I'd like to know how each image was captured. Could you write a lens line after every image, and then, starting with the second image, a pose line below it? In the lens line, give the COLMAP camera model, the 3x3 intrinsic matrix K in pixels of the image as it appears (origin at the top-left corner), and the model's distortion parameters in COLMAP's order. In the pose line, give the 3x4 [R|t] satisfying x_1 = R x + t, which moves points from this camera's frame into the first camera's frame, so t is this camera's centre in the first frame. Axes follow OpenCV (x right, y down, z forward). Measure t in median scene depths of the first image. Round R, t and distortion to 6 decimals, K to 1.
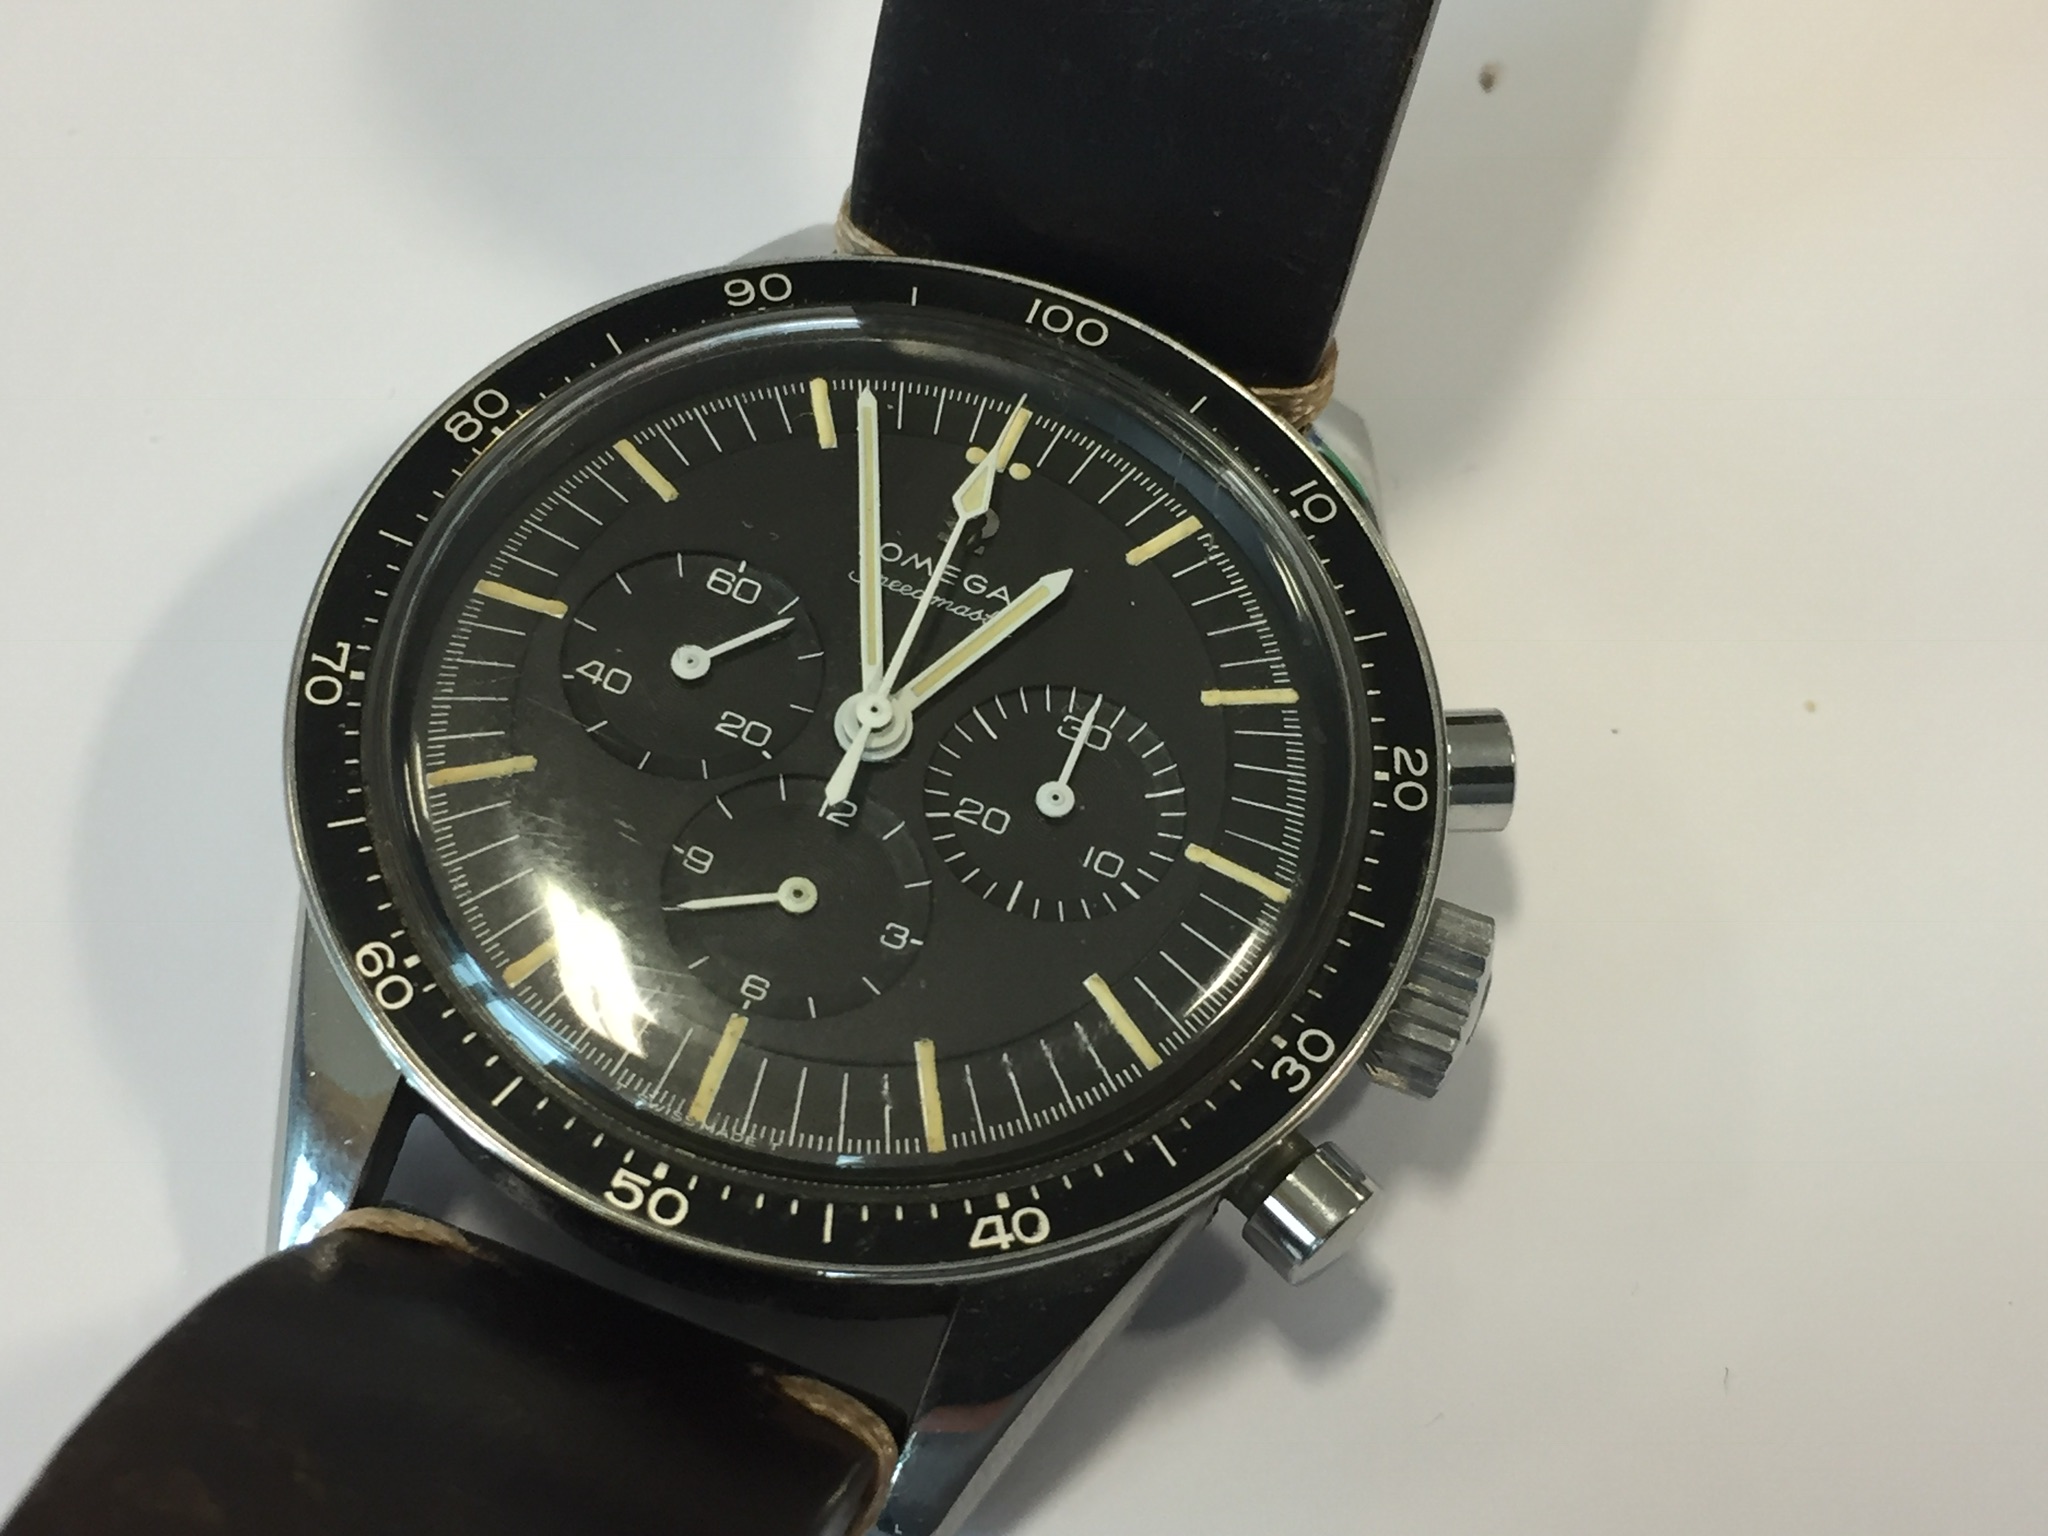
lens RADIAL K [[2983.6, 0, 1026.1], [0, 2983.6, 767.7], [0, 0, 1]] dist [0.063120, 0.000000]
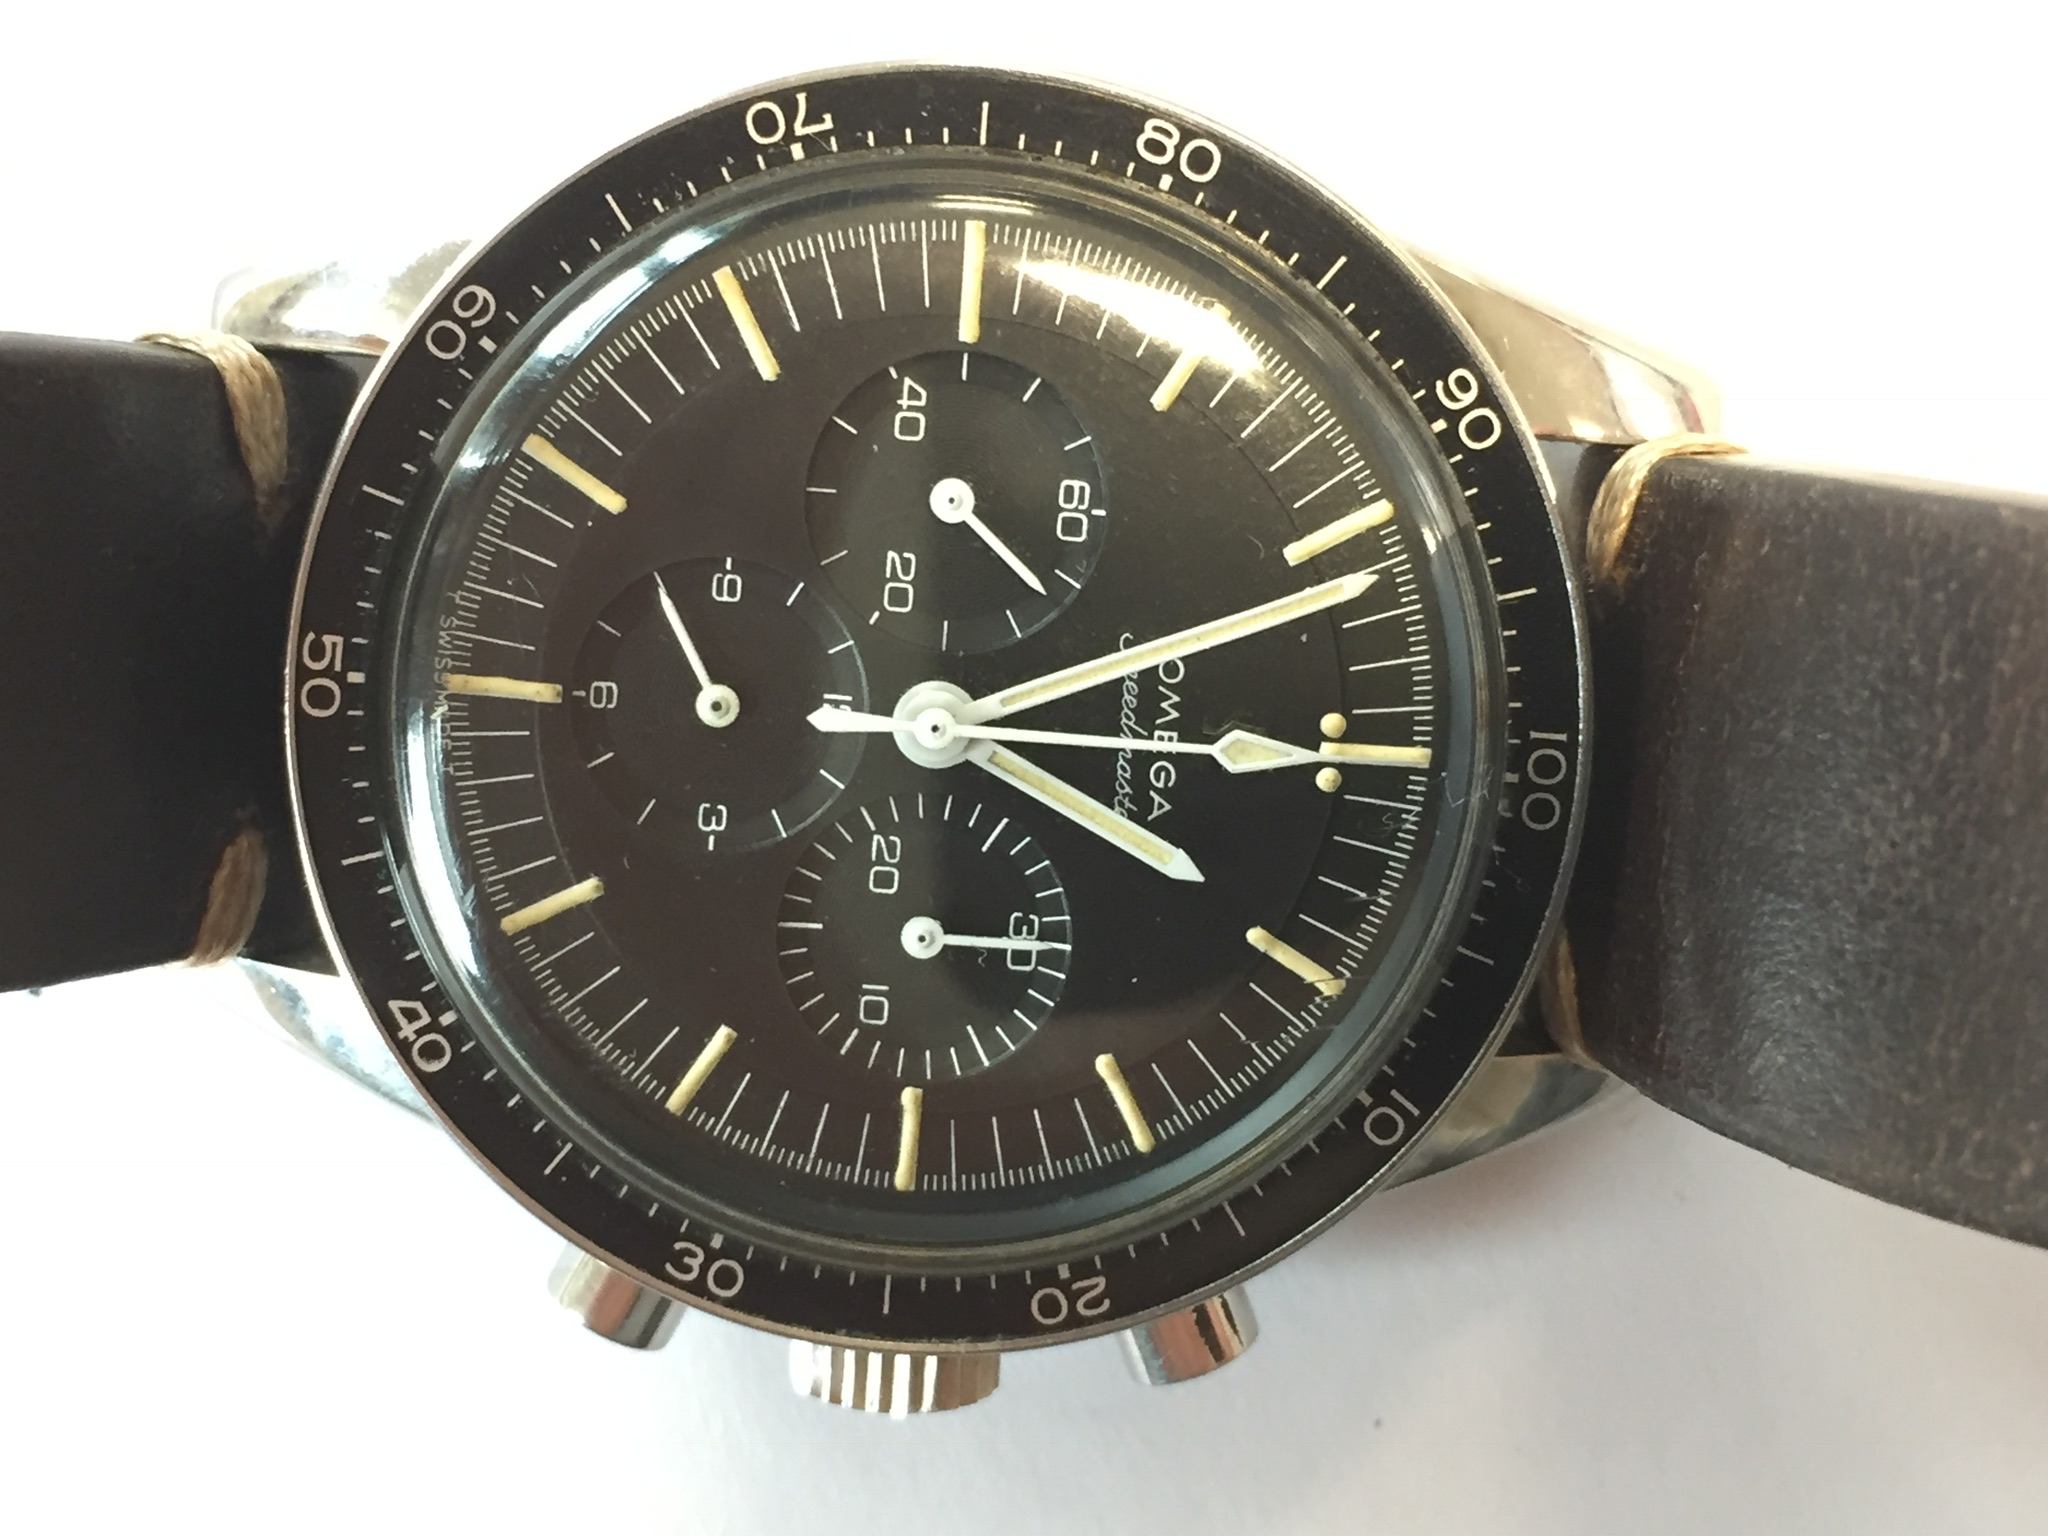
lens RADIAL K [[2983.6, 0, 1022.7], [0, 2983.6, 765.2], [0, 0, 1]] dist [0.063120, 0.000000]
pose [[0.278776, 0.958798, 0.054679, -0.080953], [-0.844454, 0.217618, 0.489427, -0.466706], [0.457363, -0.182614, 0.870328, 0.238854]]
